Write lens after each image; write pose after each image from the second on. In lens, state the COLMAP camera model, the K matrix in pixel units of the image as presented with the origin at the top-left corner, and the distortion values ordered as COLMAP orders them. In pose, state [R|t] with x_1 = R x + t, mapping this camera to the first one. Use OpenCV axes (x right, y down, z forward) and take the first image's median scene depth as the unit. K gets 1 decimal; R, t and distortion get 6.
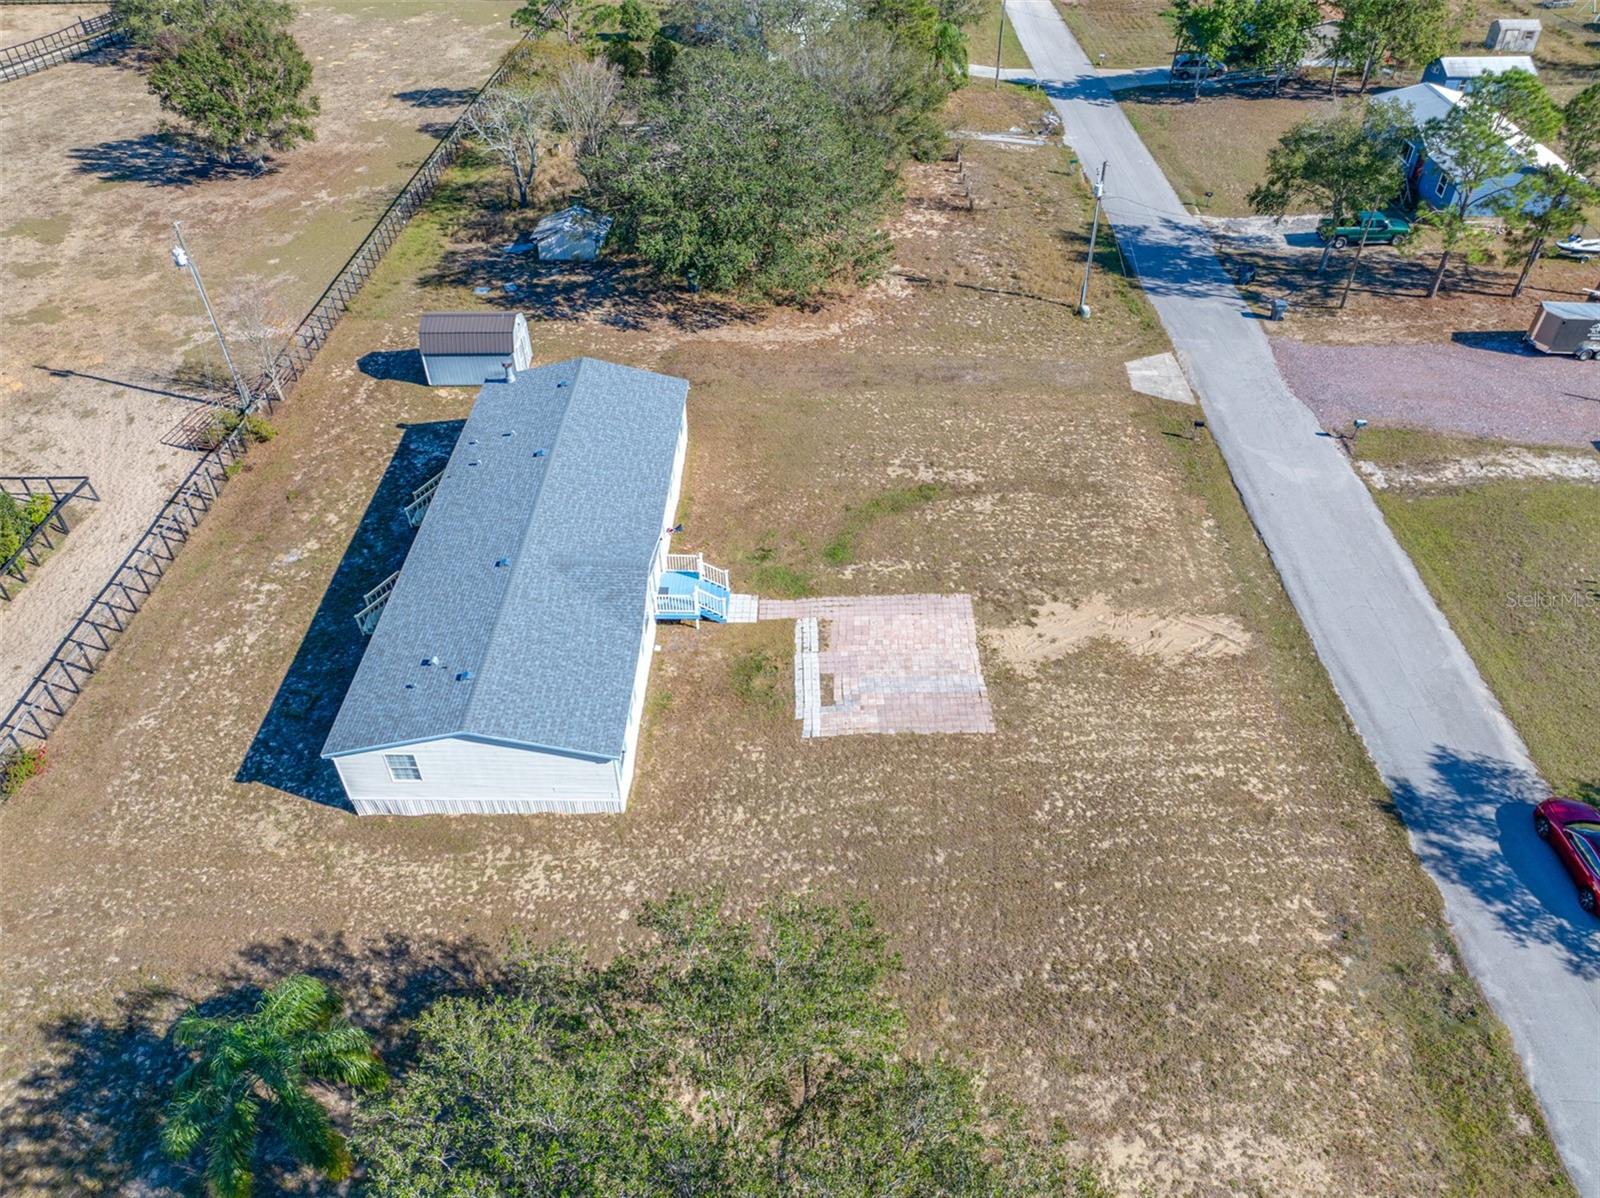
lens RADIAL K [[1167.0, 0, 818.0], [0, 1167.0, 582.3], [0, 0, 1]] dist [-0.011649, 0.001626]
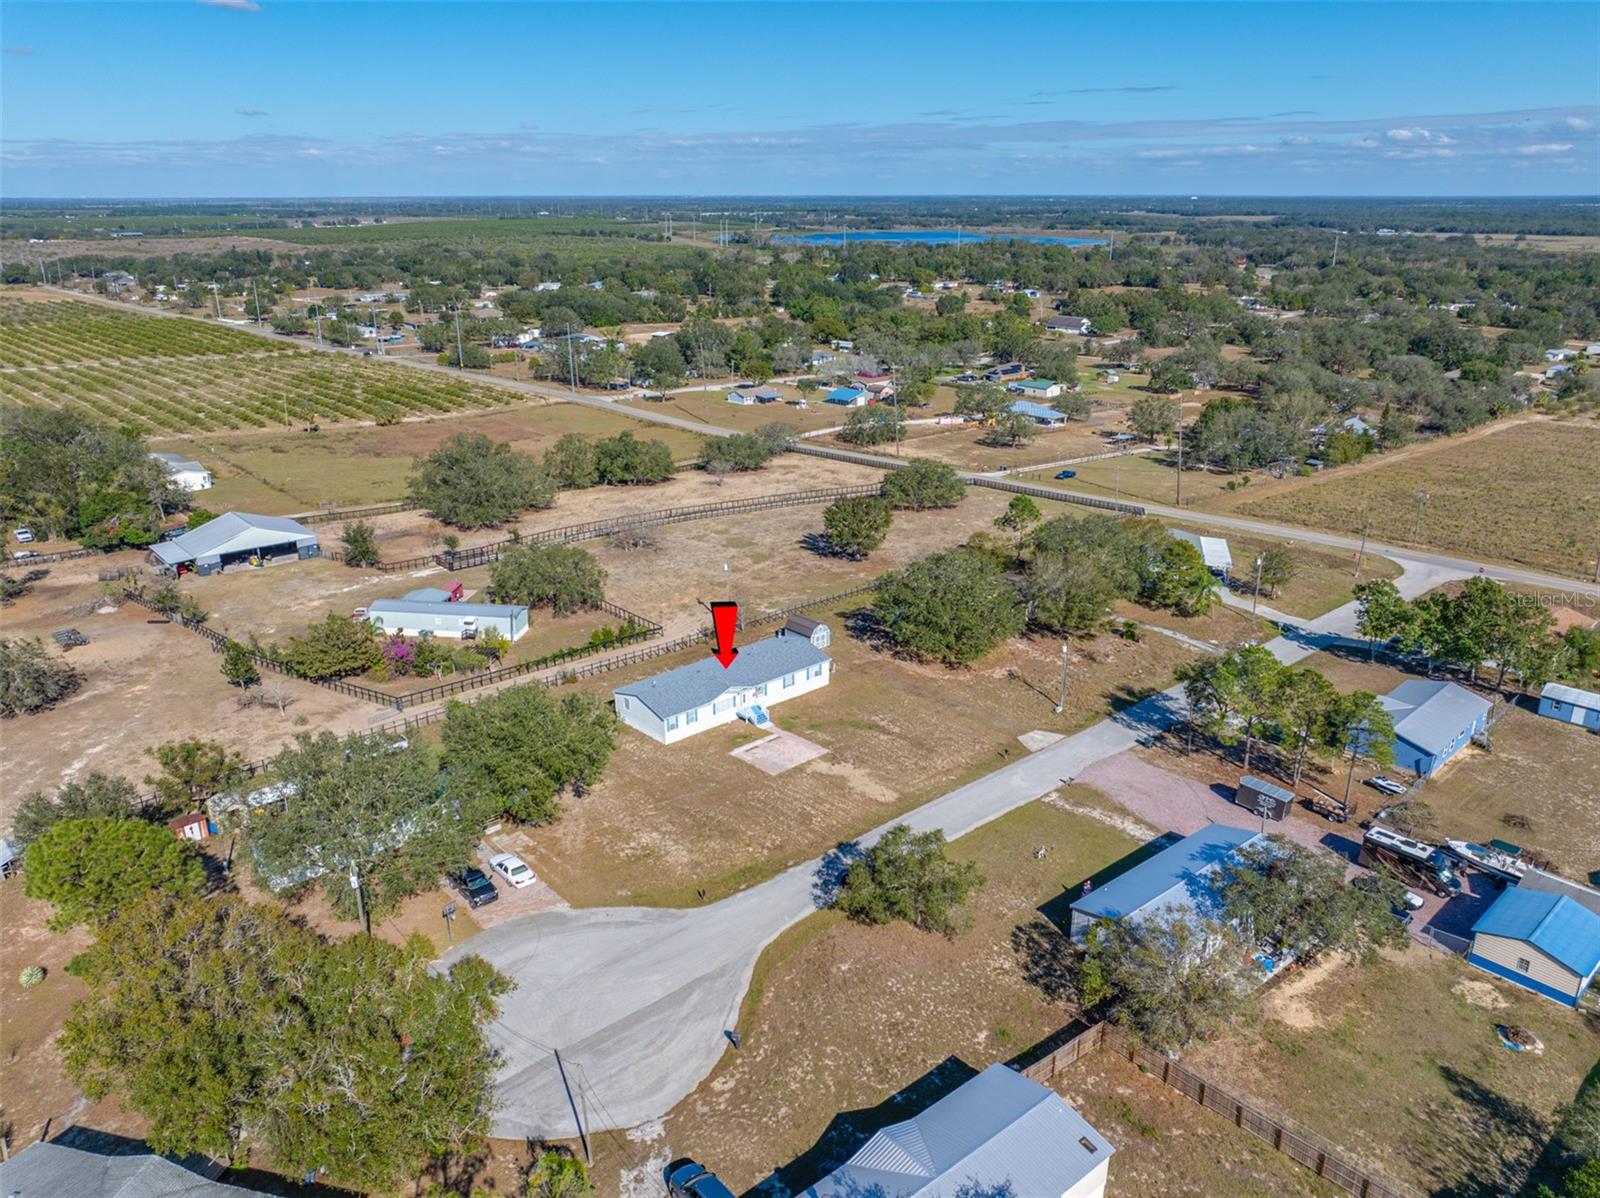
lens RADIAL K [[1130.1, 0, 801.8], [0, 1130.1, 587.5], [0, 0, 1]] dist [-0.009122, -0.000639]
pose [[0.676018, 0.235423, -0.698266, 1.435176], [-0.471430, 0.866468, -0.164276, 0.112461], [0.566351, 0.440237, 0.696734, -0.726312]]
